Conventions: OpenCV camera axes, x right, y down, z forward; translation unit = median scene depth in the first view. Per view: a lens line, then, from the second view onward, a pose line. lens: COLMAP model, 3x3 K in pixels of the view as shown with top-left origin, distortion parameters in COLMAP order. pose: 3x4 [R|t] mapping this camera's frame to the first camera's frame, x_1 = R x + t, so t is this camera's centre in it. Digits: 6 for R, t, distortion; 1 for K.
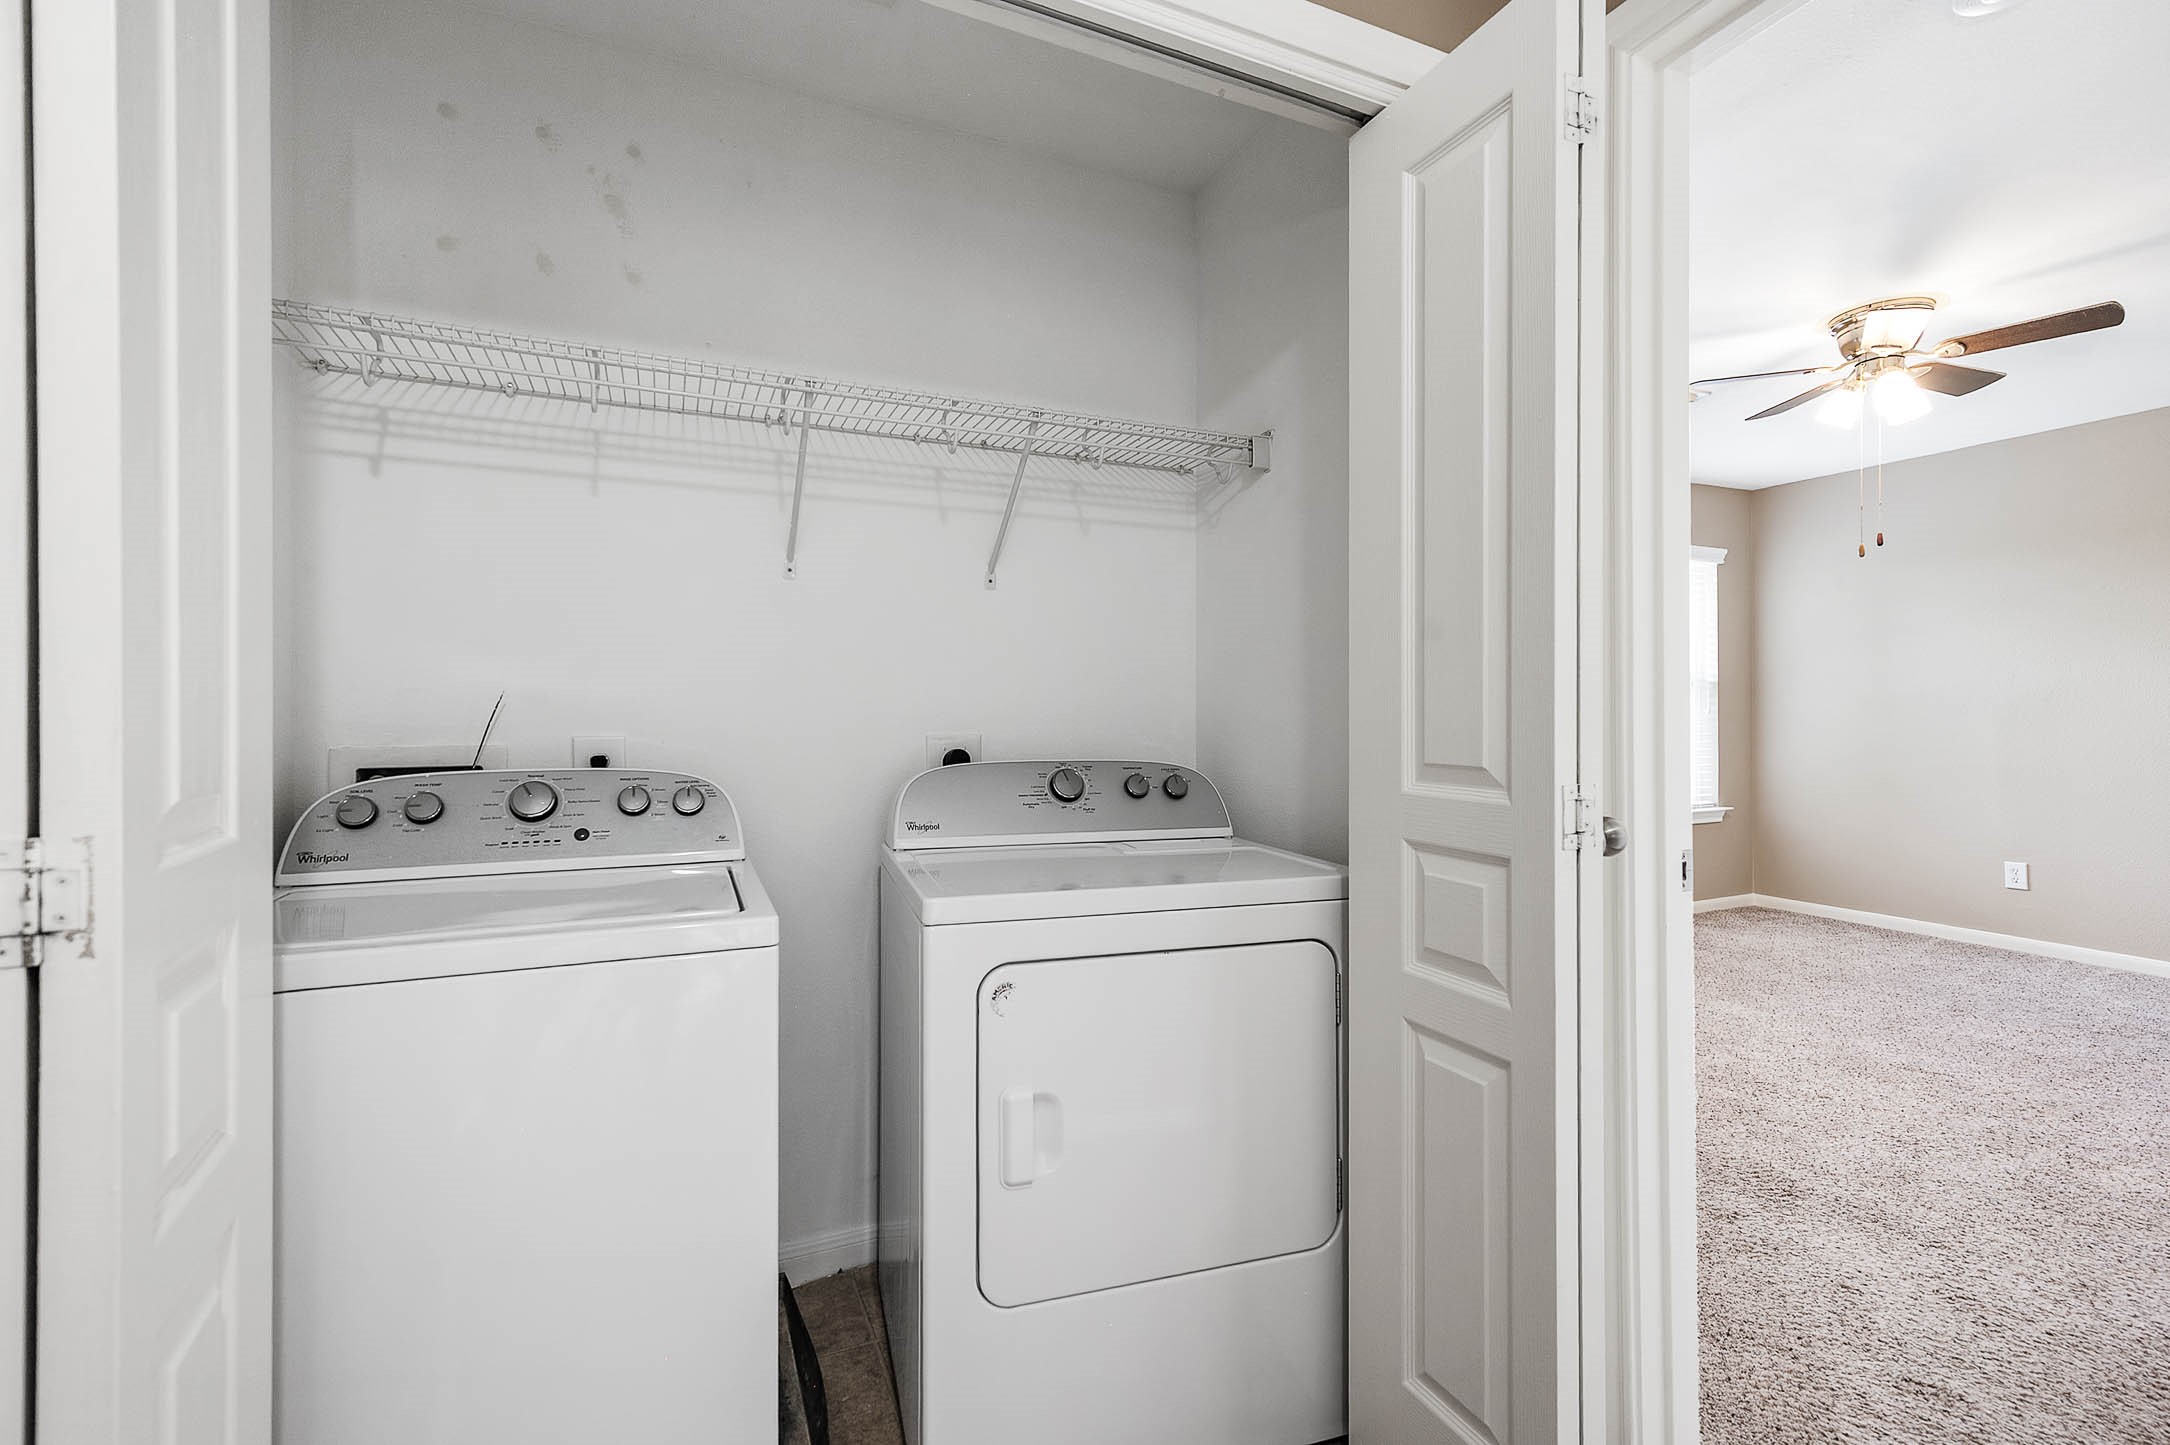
lens RADIAL K [[958.0, 0, 1085.7], [0, 958.0, 716.4], [0, 0, 1]] dist [0.006544, 0.001693]
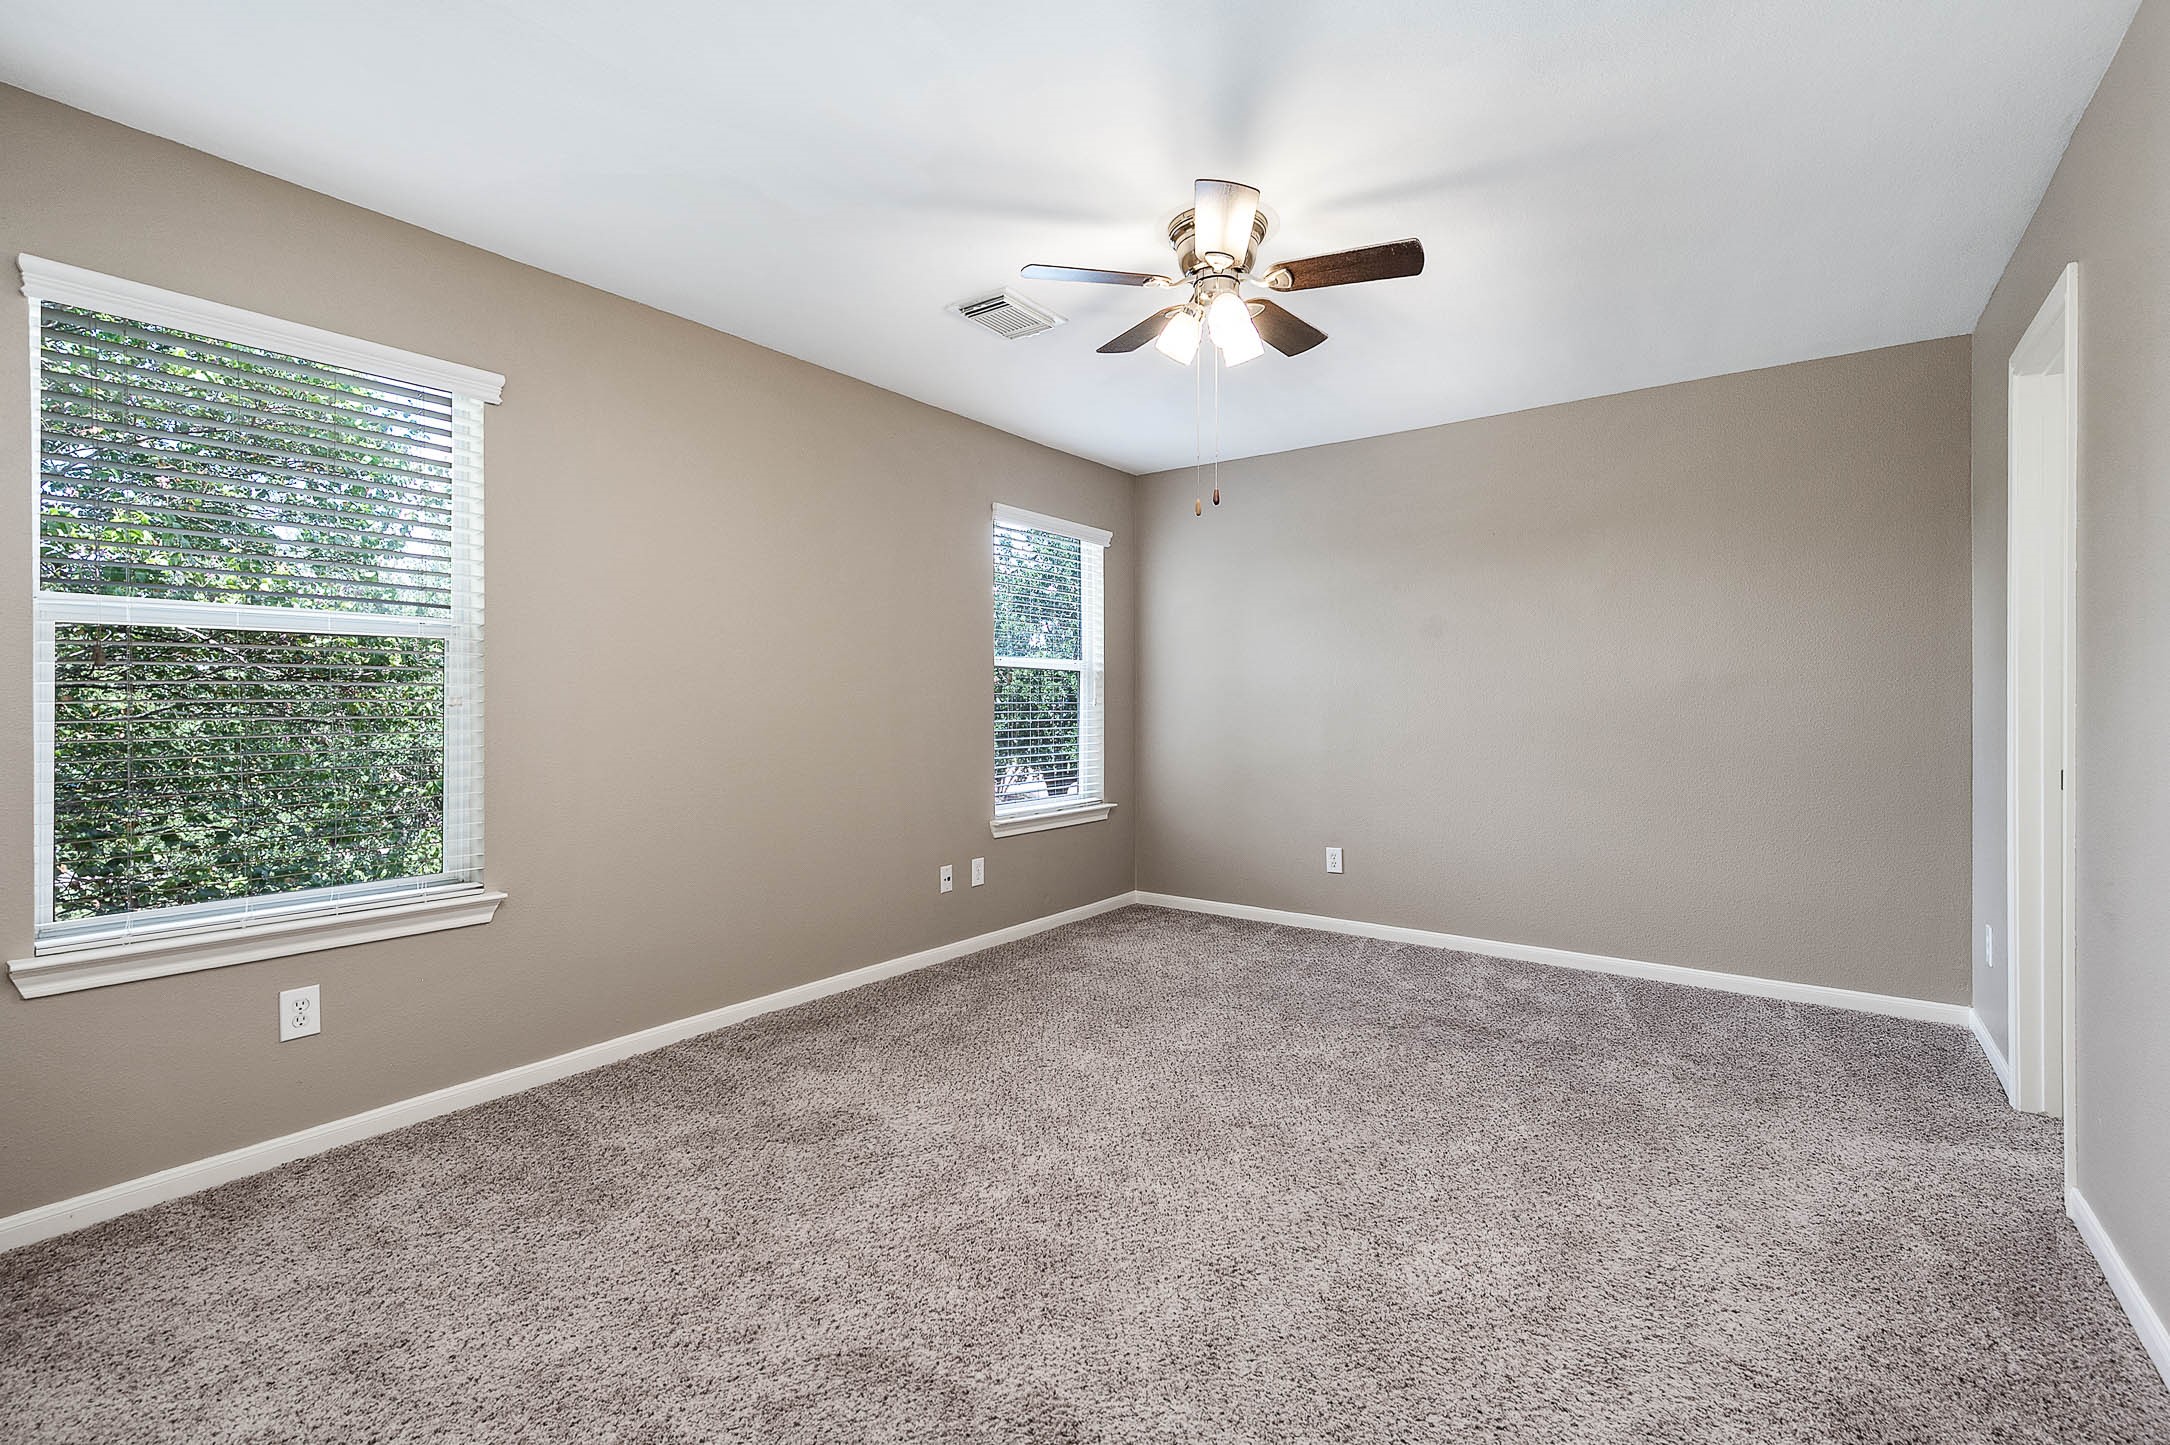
lens RADIAL K [[958.0, 0, 1088.4], [0, 958.0, 716.0], [0, 0, 1]] dist [0.006544, 0.001693]
pose [[0.870679, -0.002098, 0.491847, 0.303744], [-0.001823, 0.999970, 0.007493, 0.001273], [-0.491849, -0.007420, 0.870649, 0.313263]]
